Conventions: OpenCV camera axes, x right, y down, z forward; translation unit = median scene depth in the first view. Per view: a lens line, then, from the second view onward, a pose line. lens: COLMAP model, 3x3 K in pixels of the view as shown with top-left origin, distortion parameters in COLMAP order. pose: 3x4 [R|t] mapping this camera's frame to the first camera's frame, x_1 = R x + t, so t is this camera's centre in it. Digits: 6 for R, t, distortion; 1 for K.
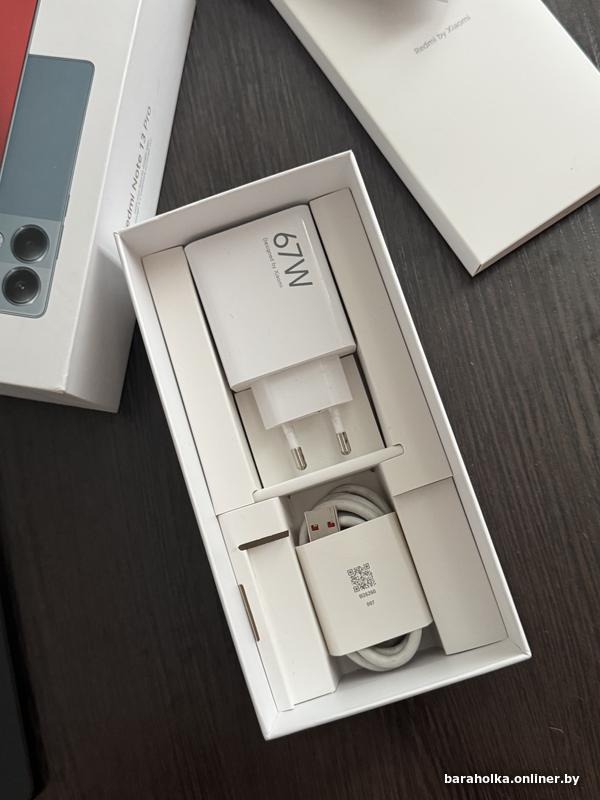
lens RADIAL K [[809.7, 0, 307.2], [0, 809.7, 401.1], [0, 0, 1]] dist [-0.007212, 0.000000]
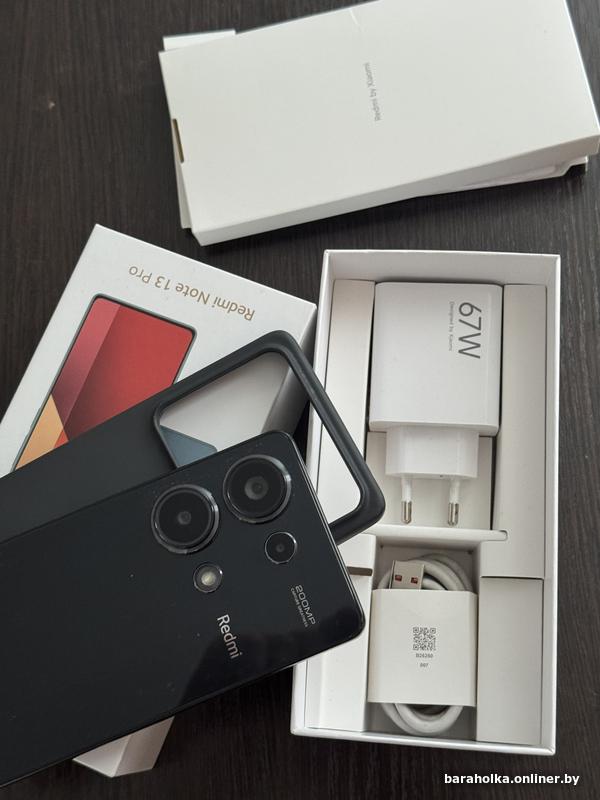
lens RADIAL K [[1124.8, 0, 295.8], [0, 1124.8, 399.3], [0, 0, 1]] dist [0.065916, 0.000000]
pose [[0.926033, 0.355935, -0.125594, -0.012426], [-0.366579, 0.927388, -0.074643, 0.103931], [0.089906, 0.115162, 0.989270, -0.471975]]
